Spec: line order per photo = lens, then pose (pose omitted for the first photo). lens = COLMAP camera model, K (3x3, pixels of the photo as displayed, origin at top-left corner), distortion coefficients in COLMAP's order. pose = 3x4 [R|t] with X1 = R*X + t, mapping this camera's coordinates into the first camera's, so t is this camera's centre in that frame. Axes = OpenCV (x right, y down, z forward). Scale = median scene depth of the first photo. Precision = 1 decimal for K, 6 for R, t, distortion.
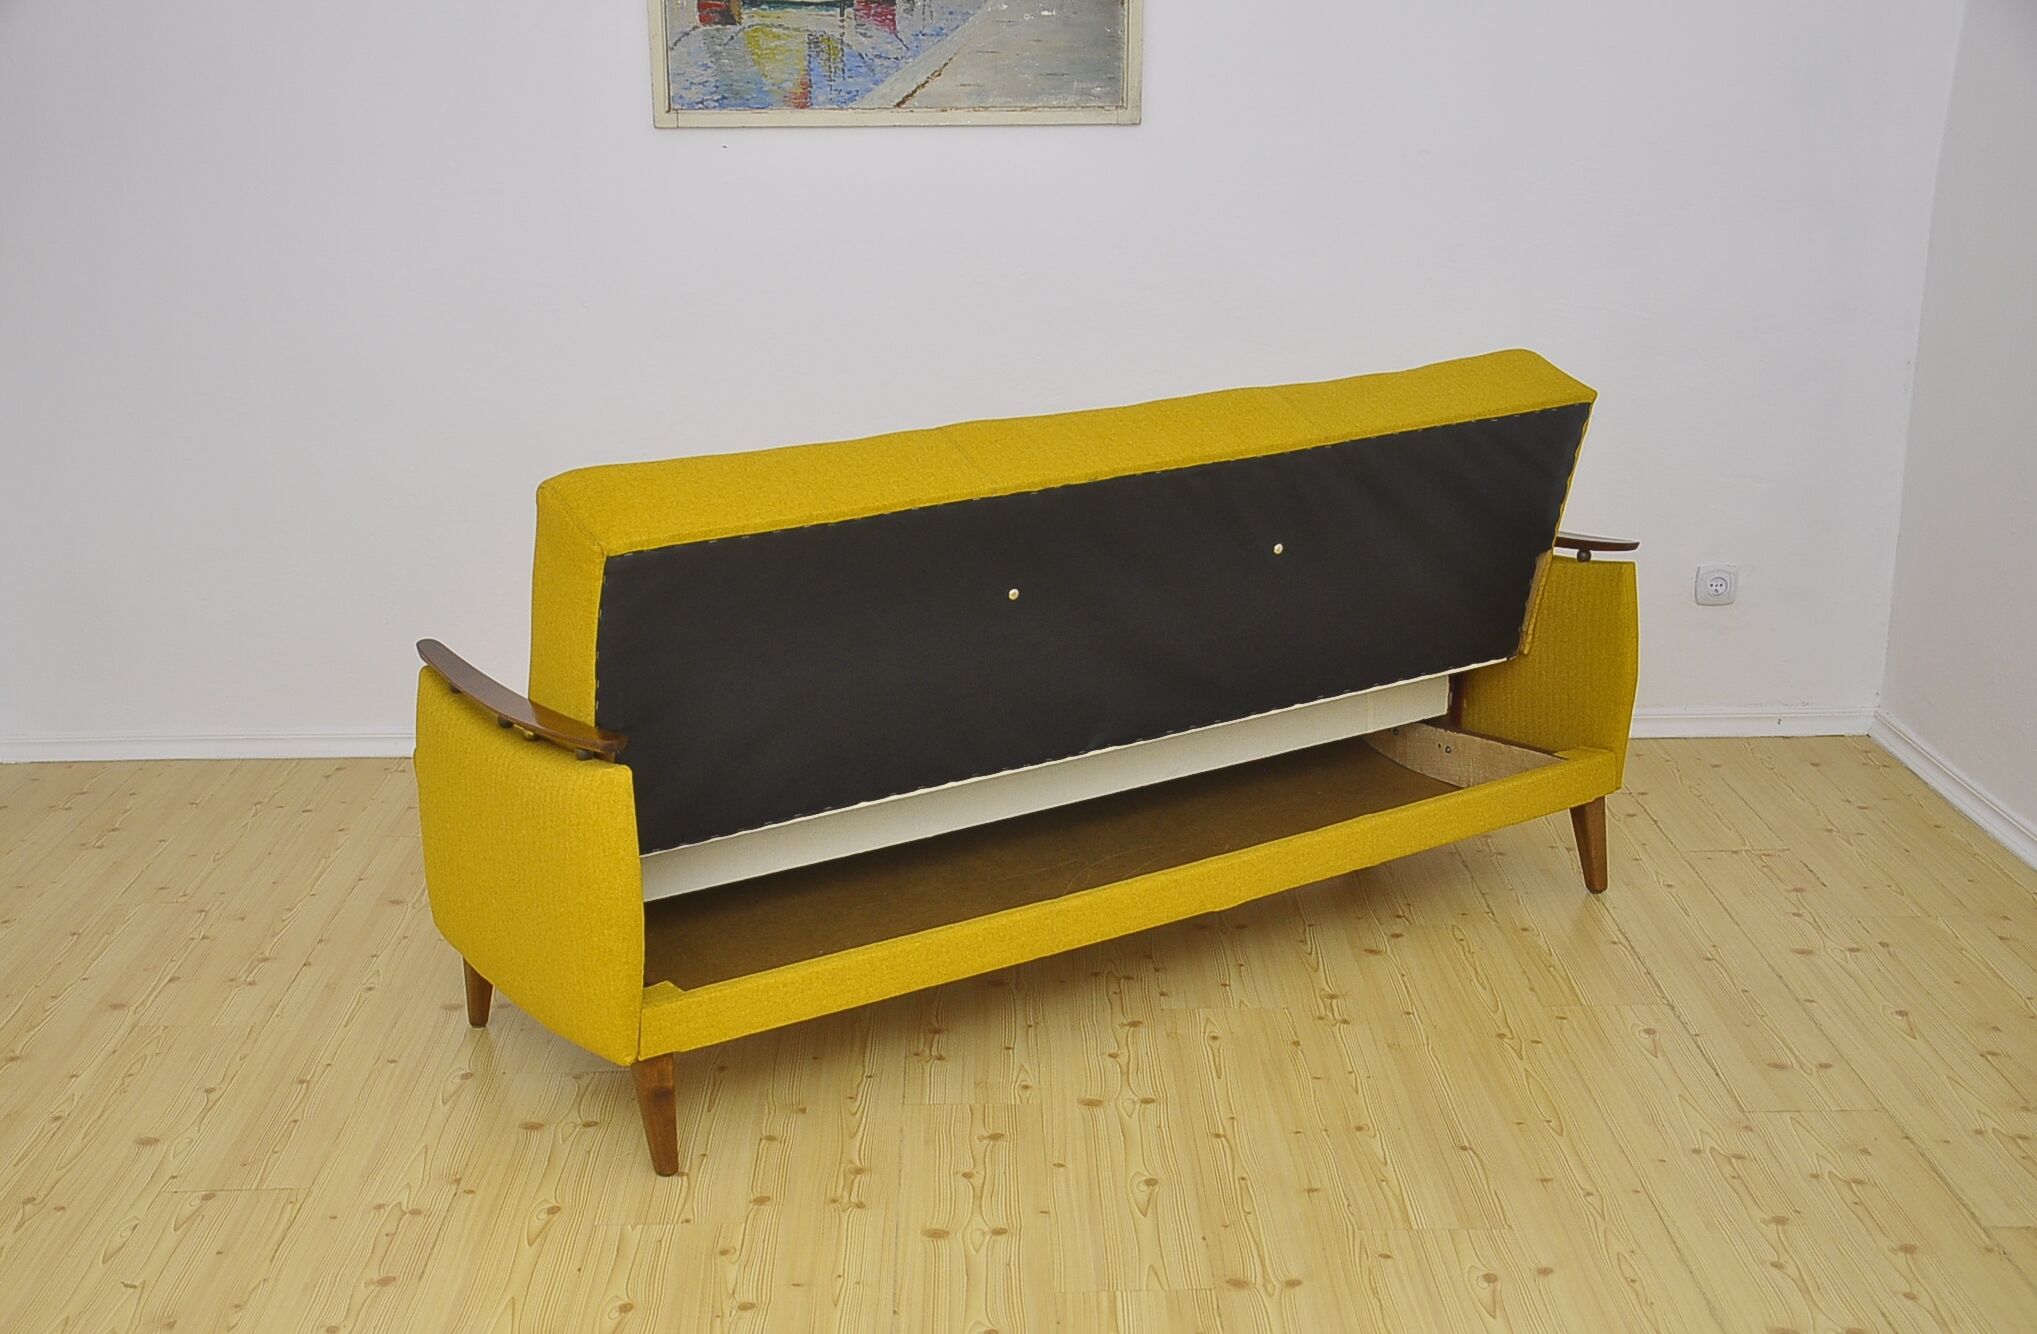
lens RADIAL K [[2535.0, 0, 972.6], [0, 2535.0, 741.0], [0, 0, 1]] dist [0.097790, 0.000000]
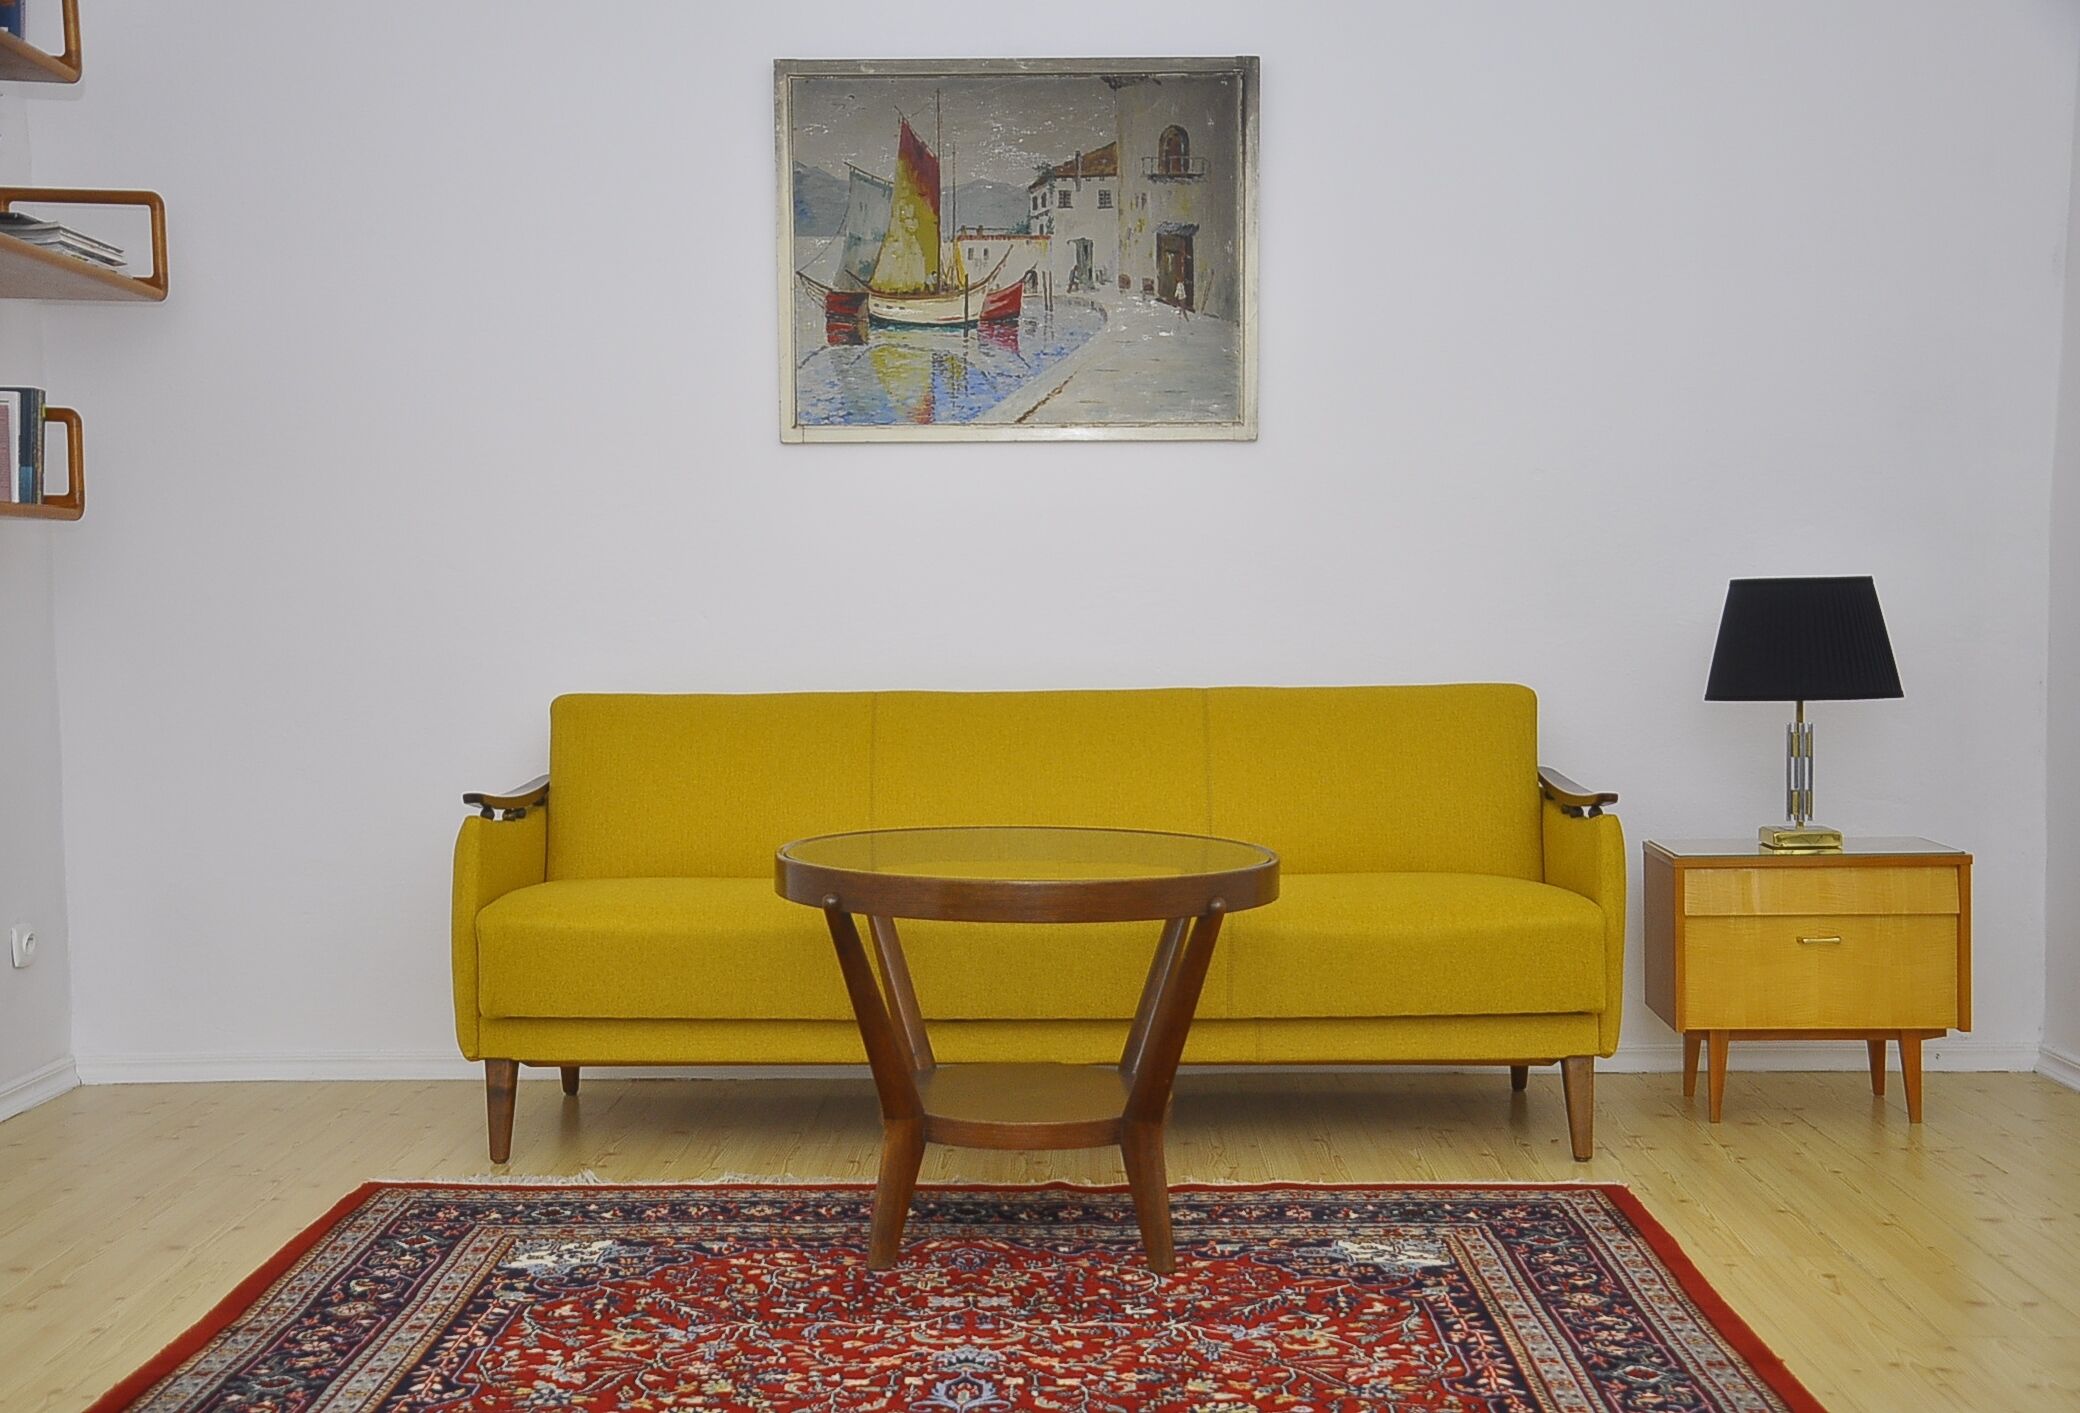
lens RADIAL K [[2540.0, 0, 1022.0], [0, 2540.0, 765.4], [0, 0, 1]] dist [0.082331, 0.000000]
pose [[0.999787, 0.004157, -0.020193, -0.008584], [-0.008796, 0.971845, -0.235459, 0.153520], [0.018645, 0.235586, 0.971675, 0.053274]]
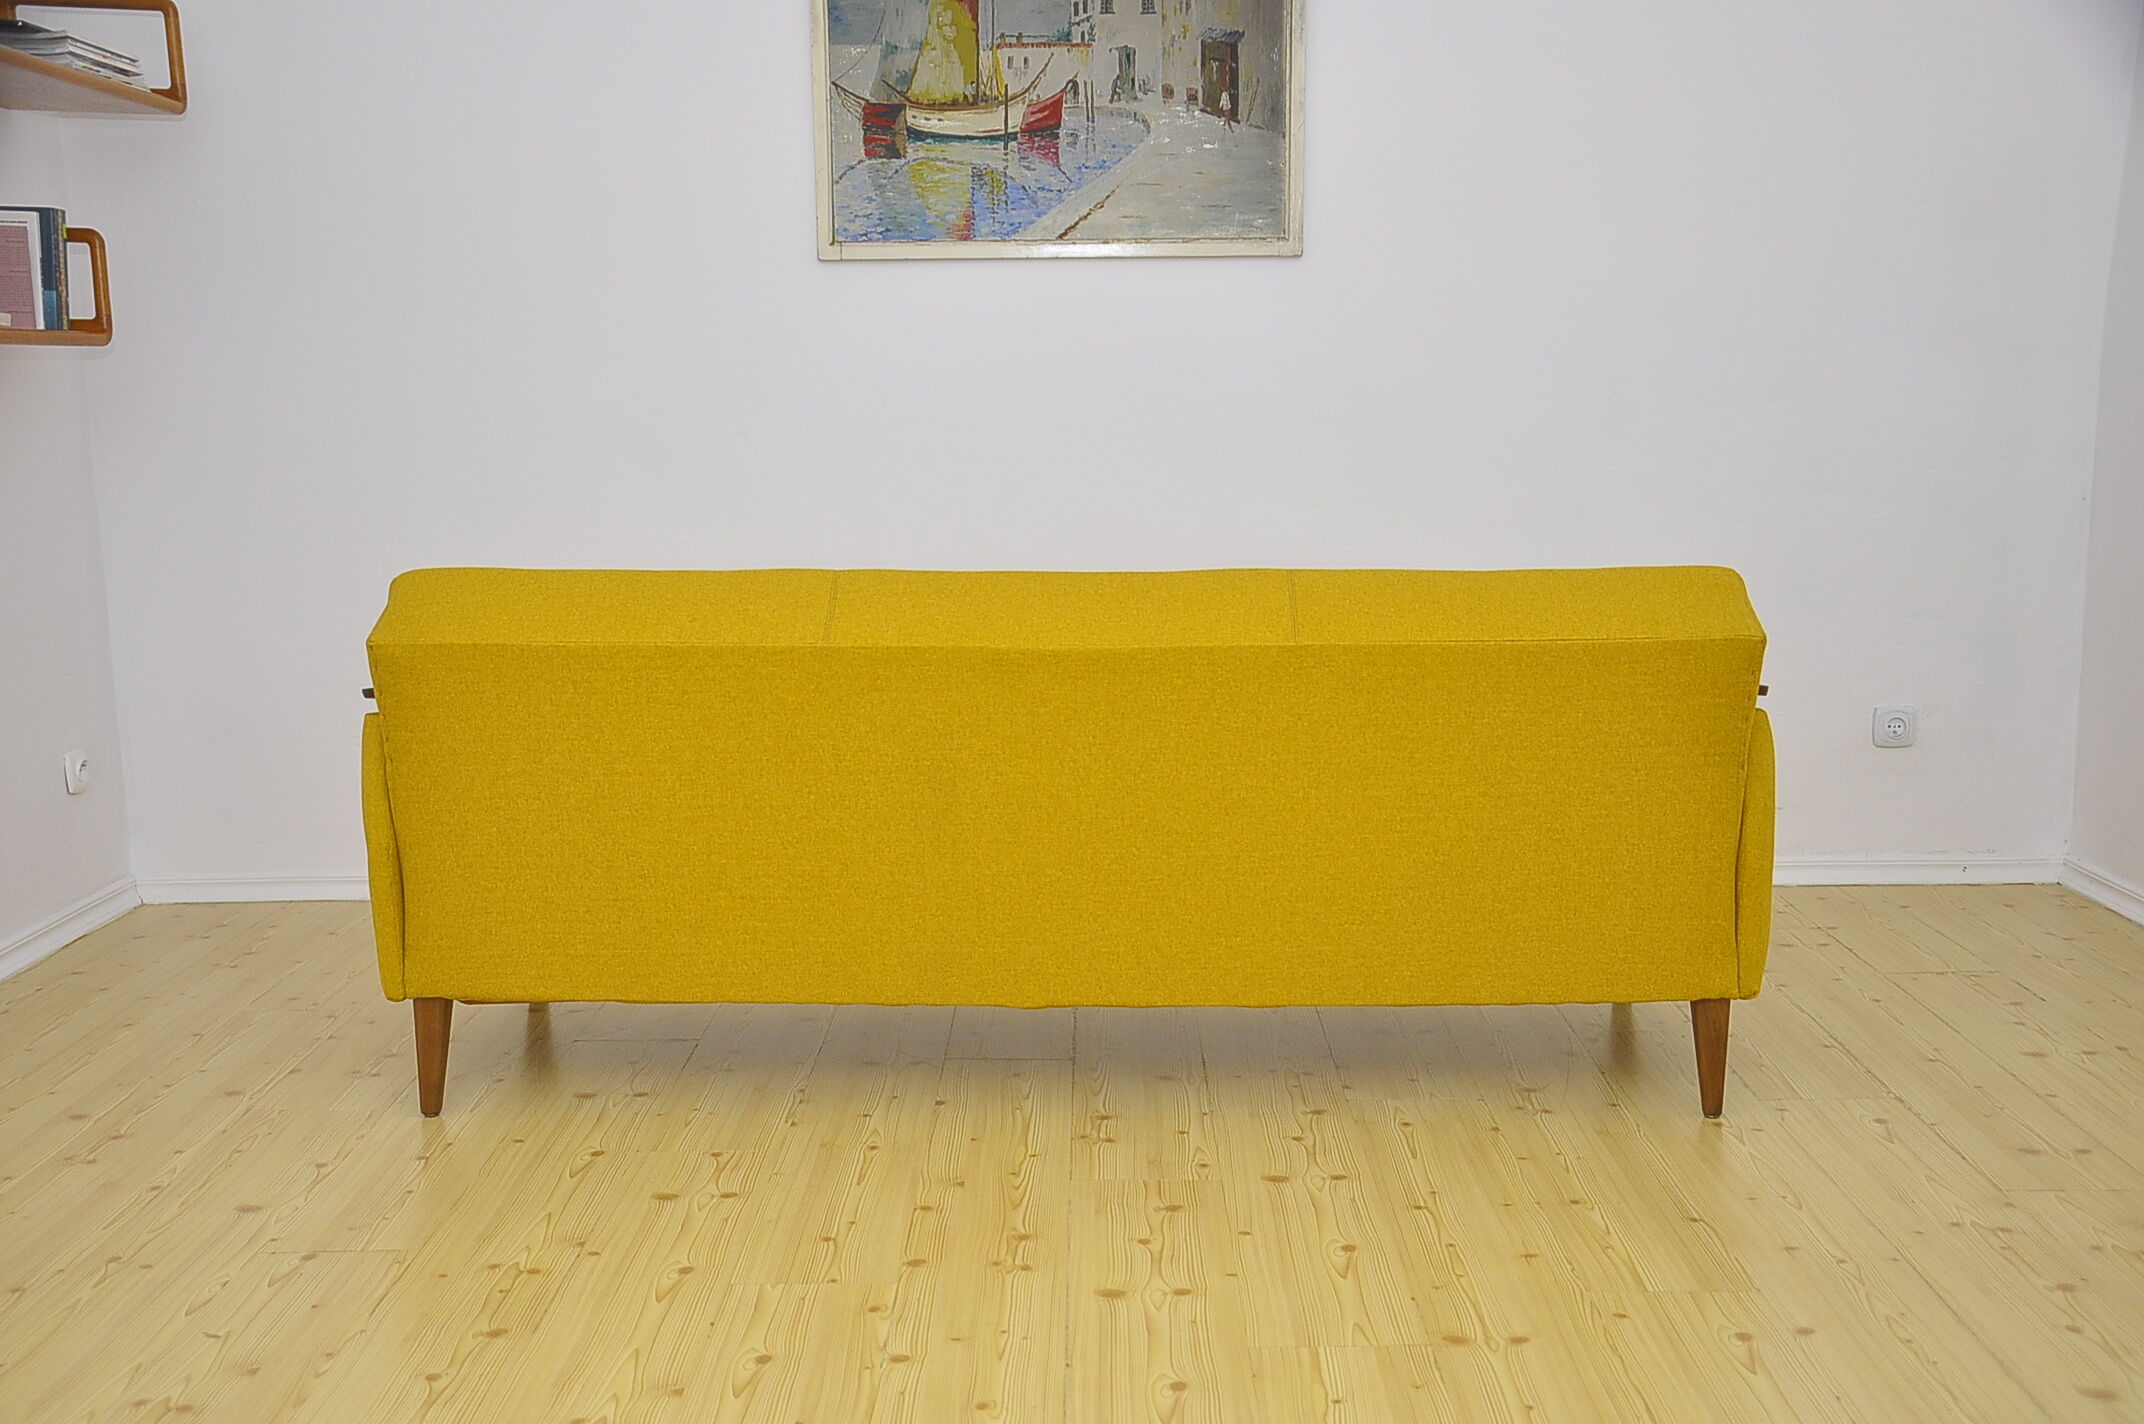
lens RADIAL K [[2360.3, 0, 1057.8], [0, 2360.3, 774.5], [0, 0, 1]] dist [0.064245, 0.000000]
pose [[0.999817, 0.002765, -0.018951, -0.014801], [-0.005182, 0.991664, -0.128745, 0.099609], [0.018437, 0.128820, 0.991497, 0.126243]]
